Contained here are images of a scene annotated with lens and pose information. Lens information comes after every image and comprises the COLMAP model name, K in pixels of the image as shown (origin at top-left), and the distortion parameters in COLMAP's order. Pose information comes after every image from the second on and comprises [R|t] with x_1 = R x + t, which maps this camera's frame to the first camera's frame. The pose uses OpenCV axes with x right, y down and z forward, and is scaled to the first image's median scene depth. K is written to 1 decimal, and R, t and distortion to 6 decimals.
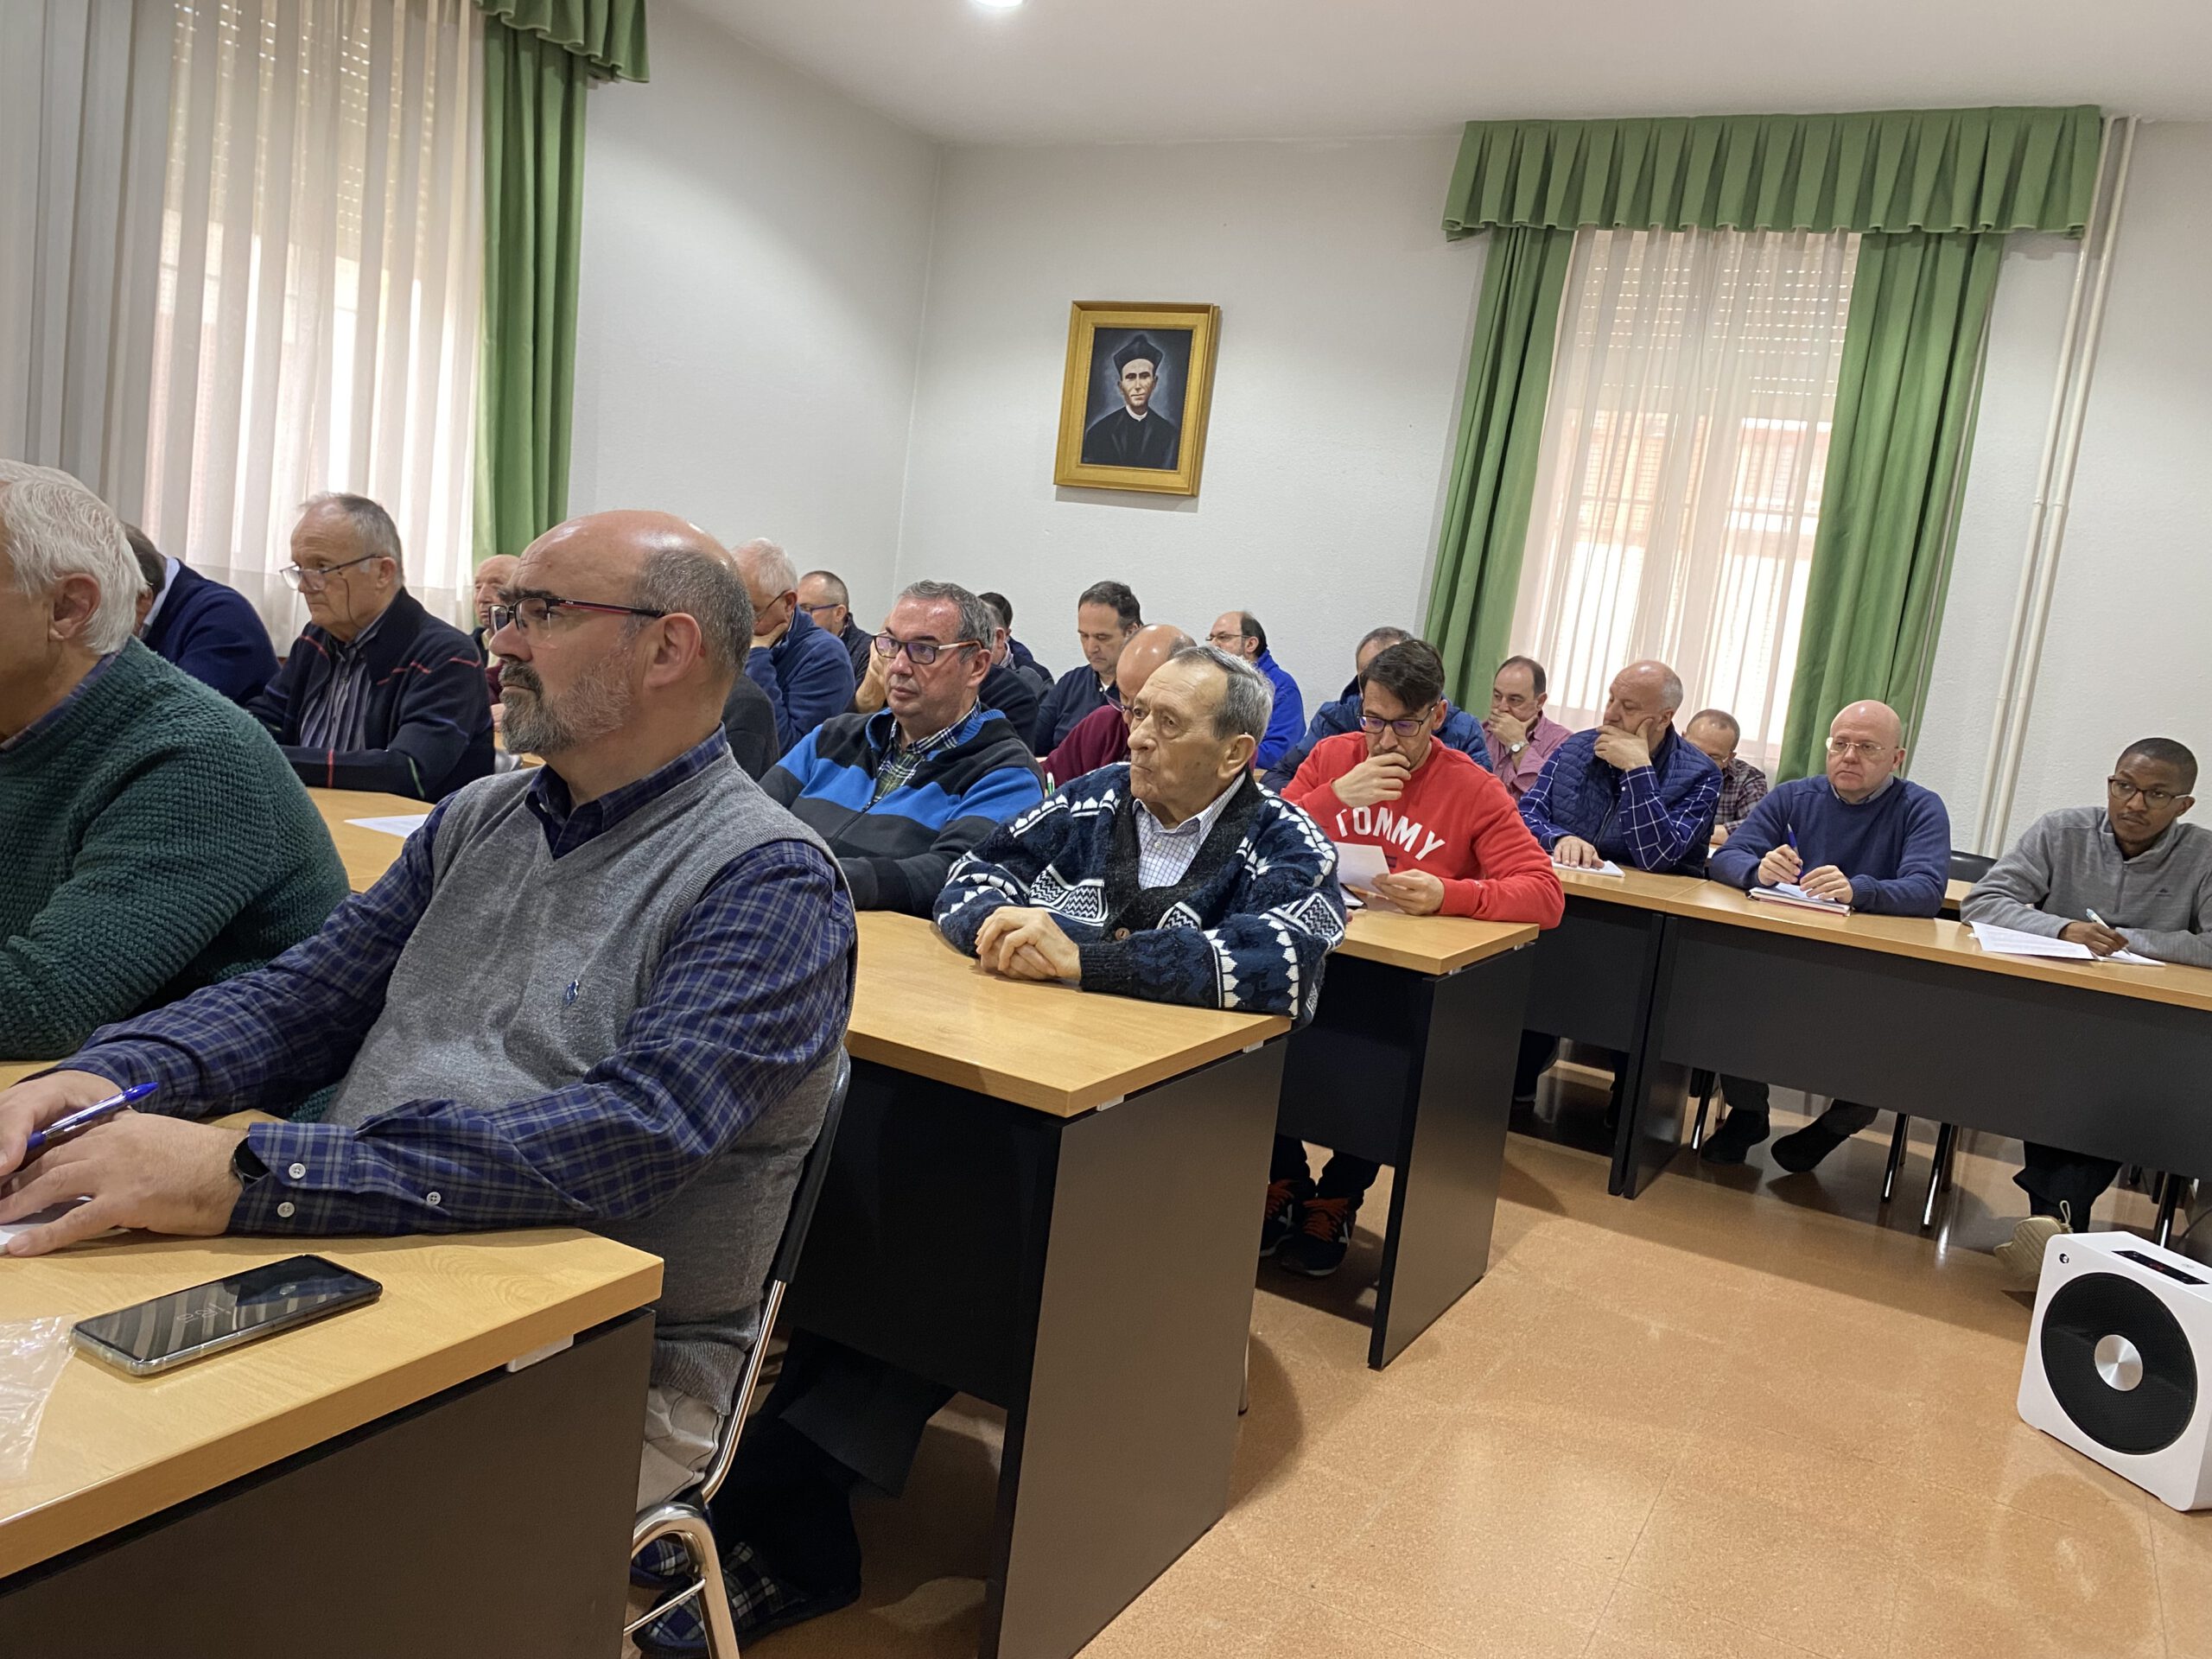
lens RADIAL K [[1670.9, 0, 1107.6], [0, 1670.9, 832.9], [0, 0, 1]] dist [0.051898, -0.060757]
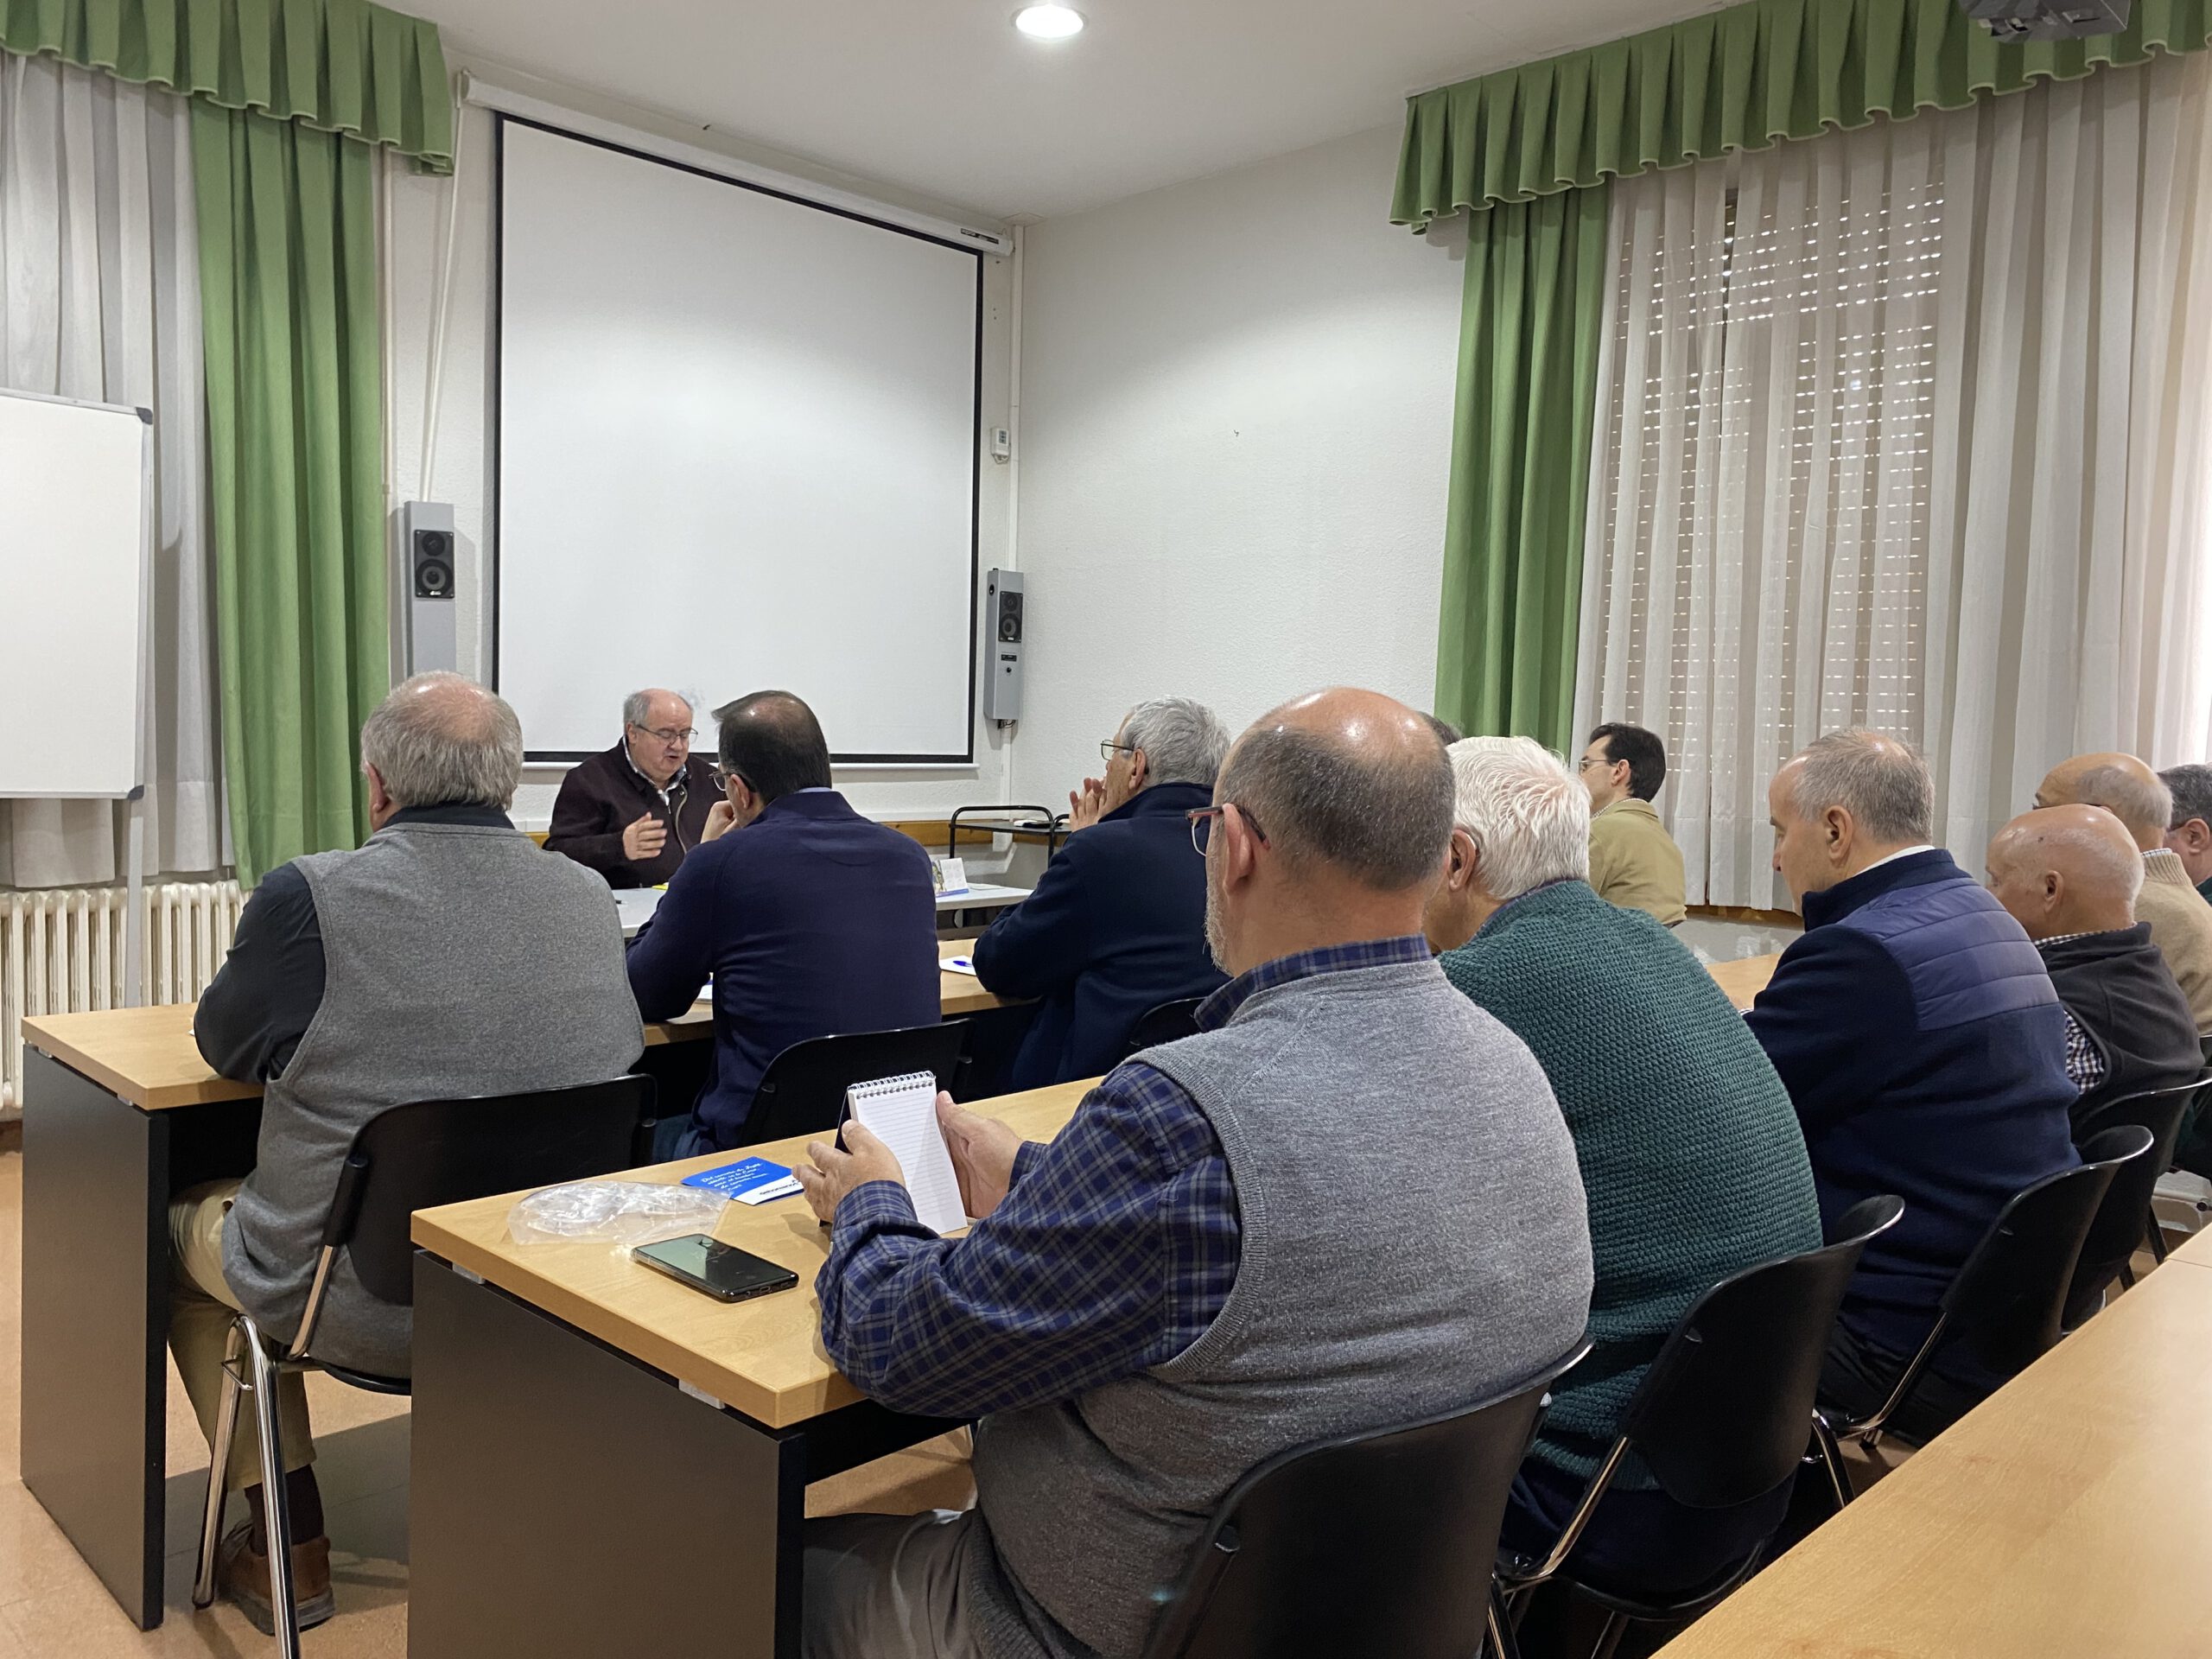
lens RADIAL K [[1670.9, 0, 1107.4], [0, 1670.9, 835.1], [0, 0, 1]] dist [0.051898, -0.060757]
pose [[-0.272076, -0.065930, -0.960015, 0.778077], [-0.173381, 0.984681, -0.018487, -0.119566], [0.946527, 0.161419, -0.279339, 1.540092]]
